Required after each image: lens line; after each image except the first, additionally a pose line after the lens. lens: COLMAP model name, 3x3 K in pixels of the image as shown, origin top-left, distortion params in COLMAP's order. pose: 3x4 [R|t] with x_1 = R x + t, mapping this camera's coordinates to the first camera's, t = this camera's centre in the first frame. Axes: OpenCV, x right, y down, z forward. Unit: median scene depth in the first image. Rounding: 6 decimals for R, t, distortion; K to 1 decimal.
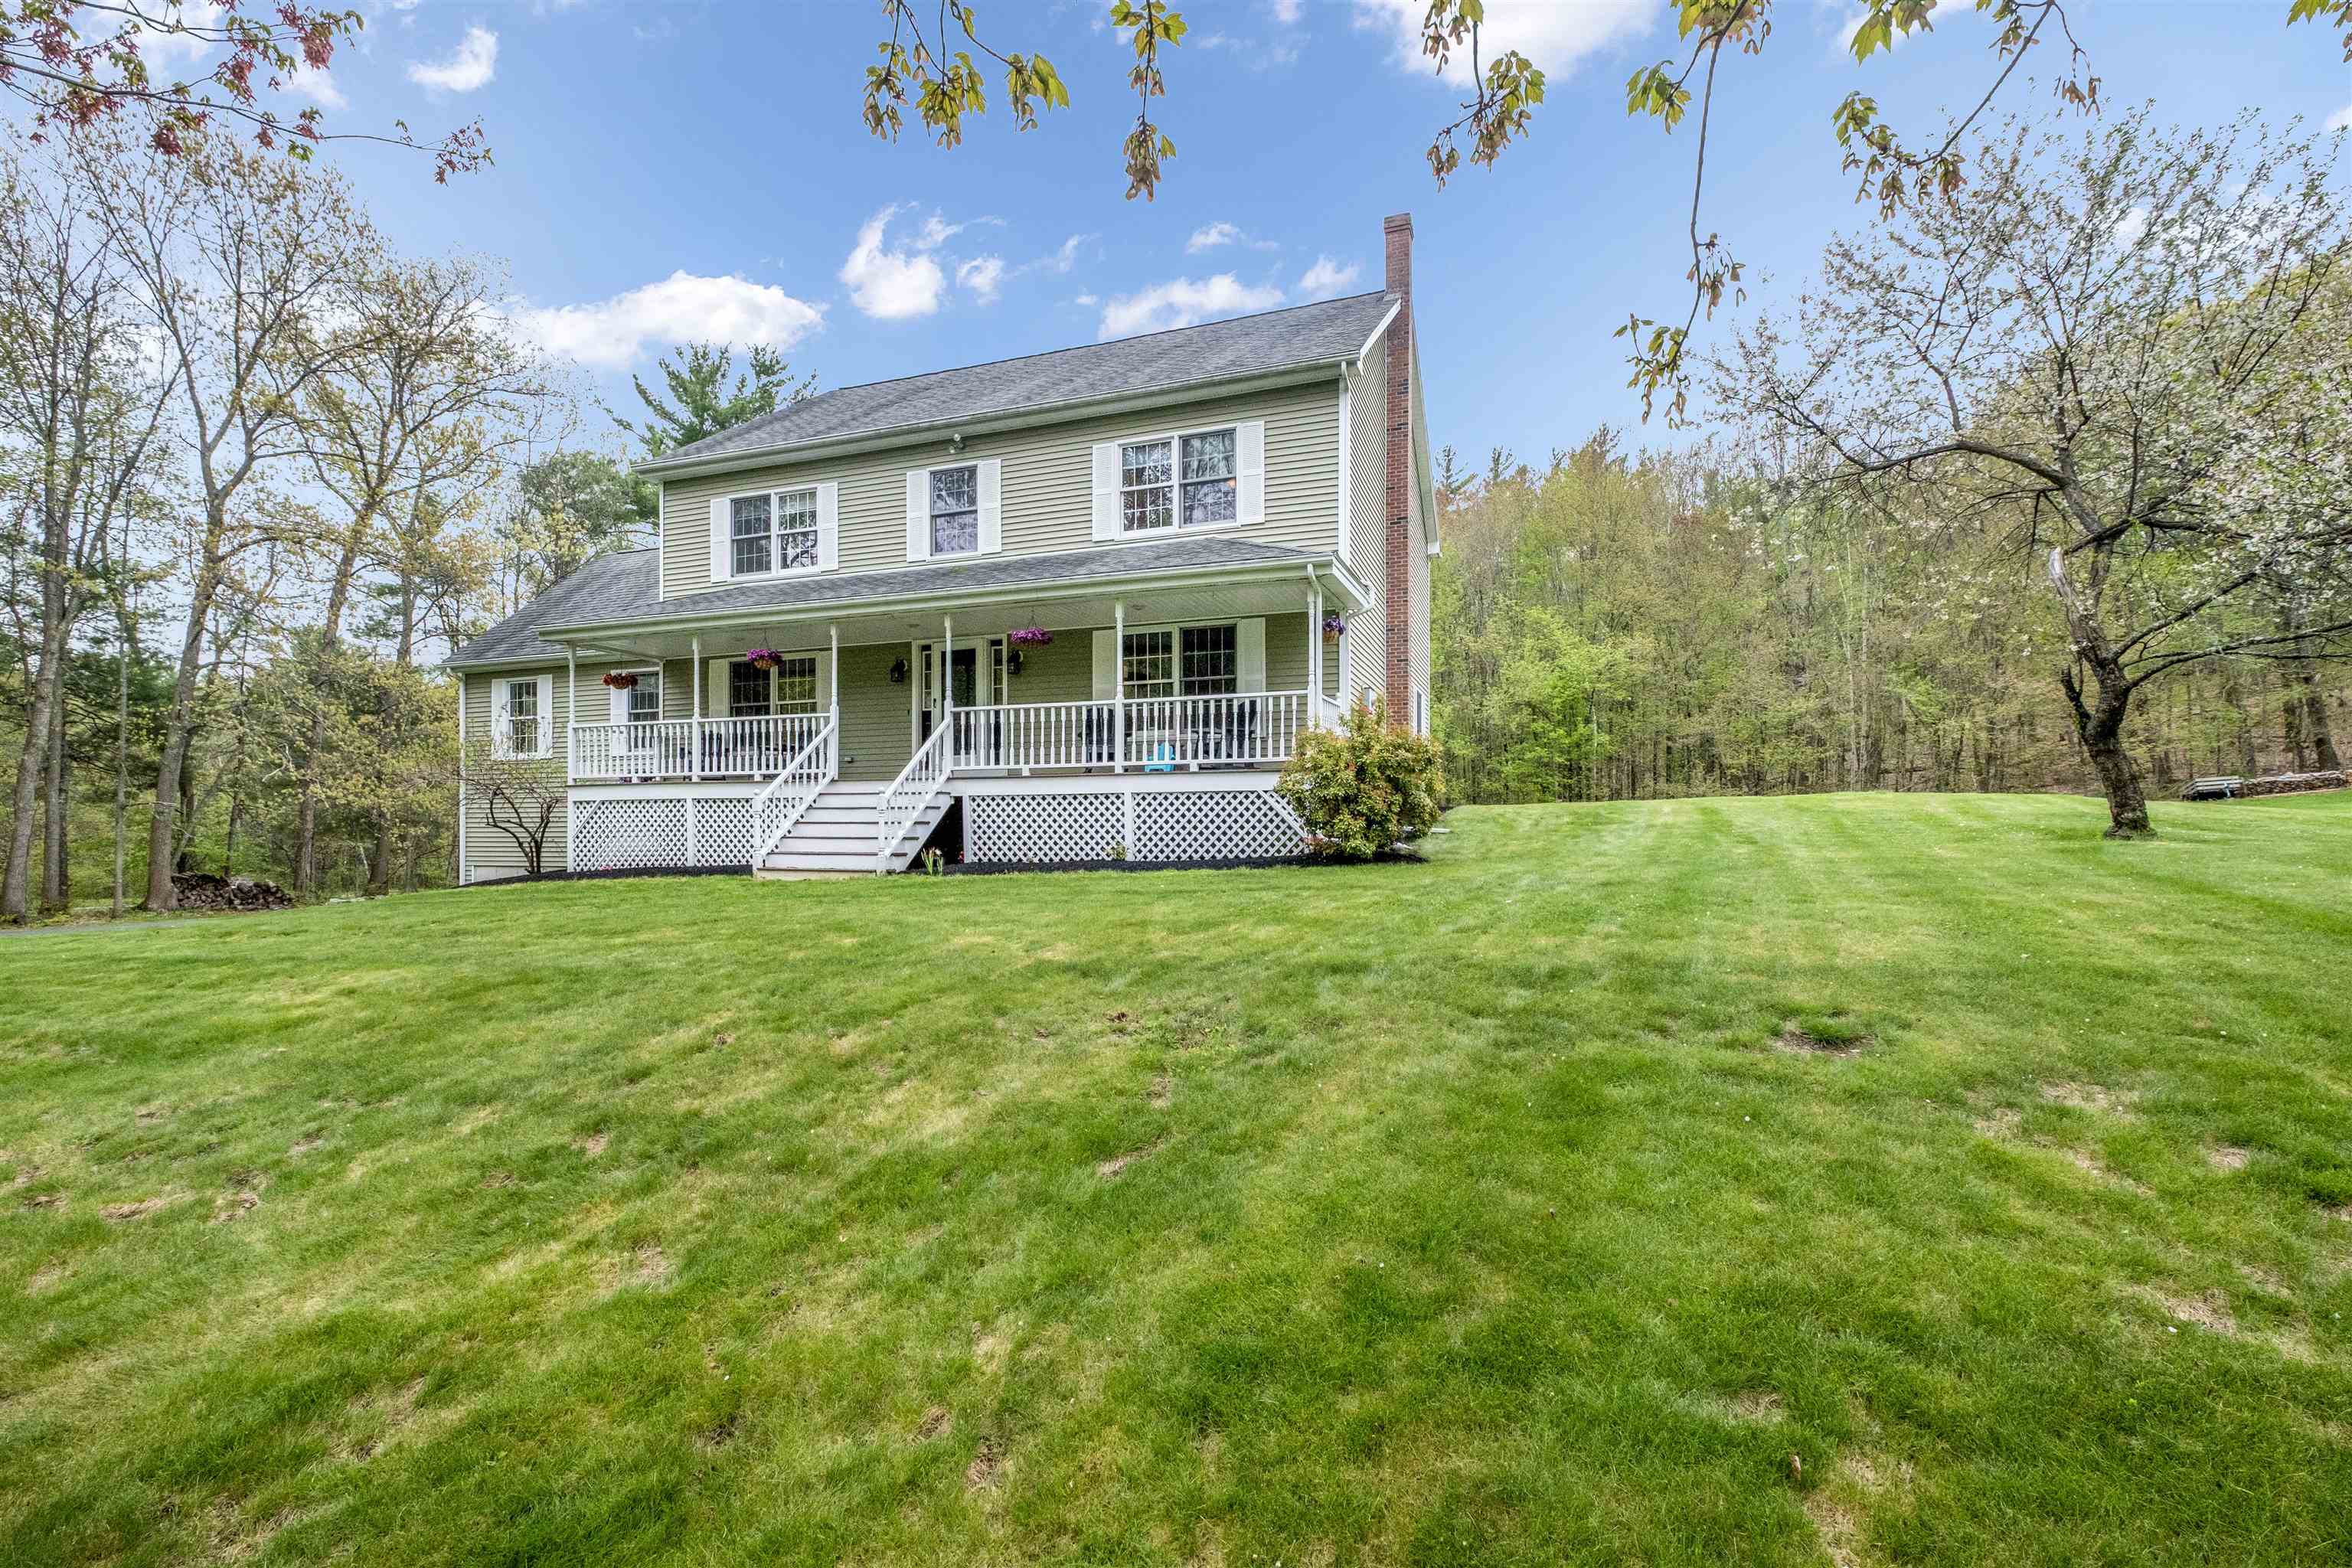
lens RADIAL K [[1092.6, 0, 1170.1], [0, 1092.6, 838.0], [0, 0, 1]] dist [0.021171, -0.000082]
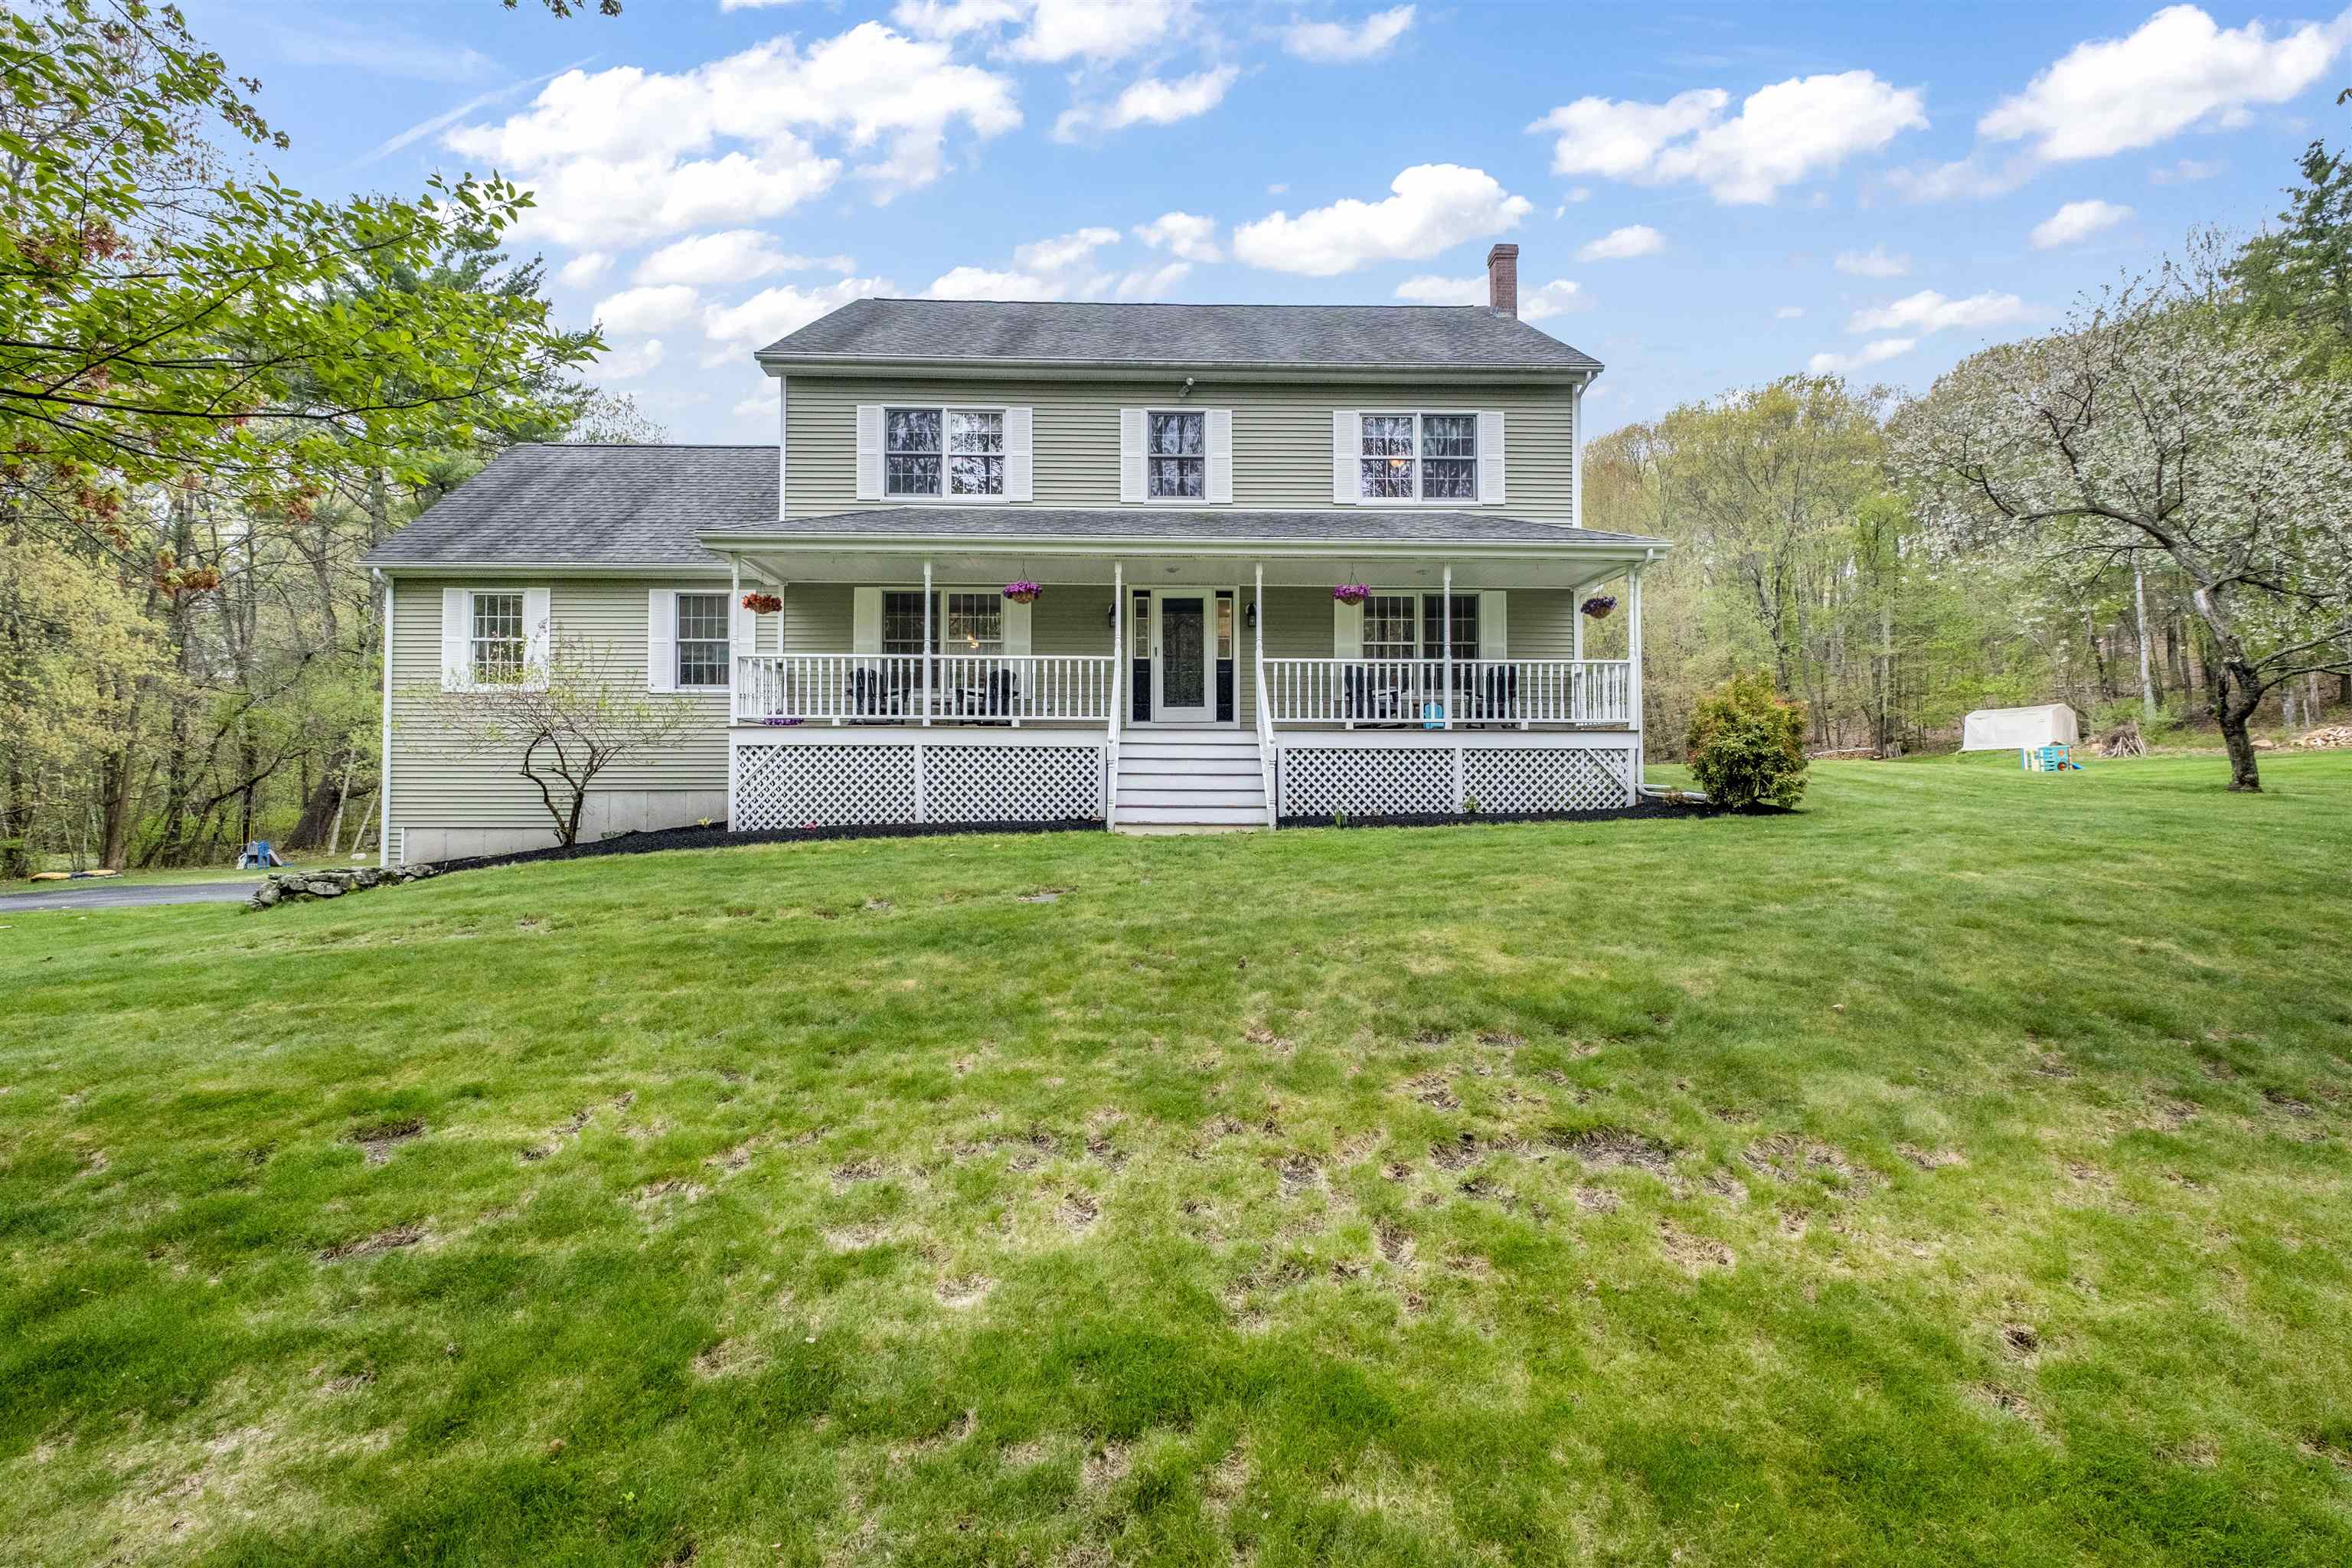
lens RADIAL K [[1036.8, 0, 1176.0], [0, 1036.8, 784.0], [0, 0, 1]] dist [0.018164, 0.000135]
pose [[0.921029, 0.007568, 0.389421, -0.574946], [-0.001880, 0.999886, -0.014983, 0.006892], [-0.389490, 0.013068, 0.920938, 0.161333]]
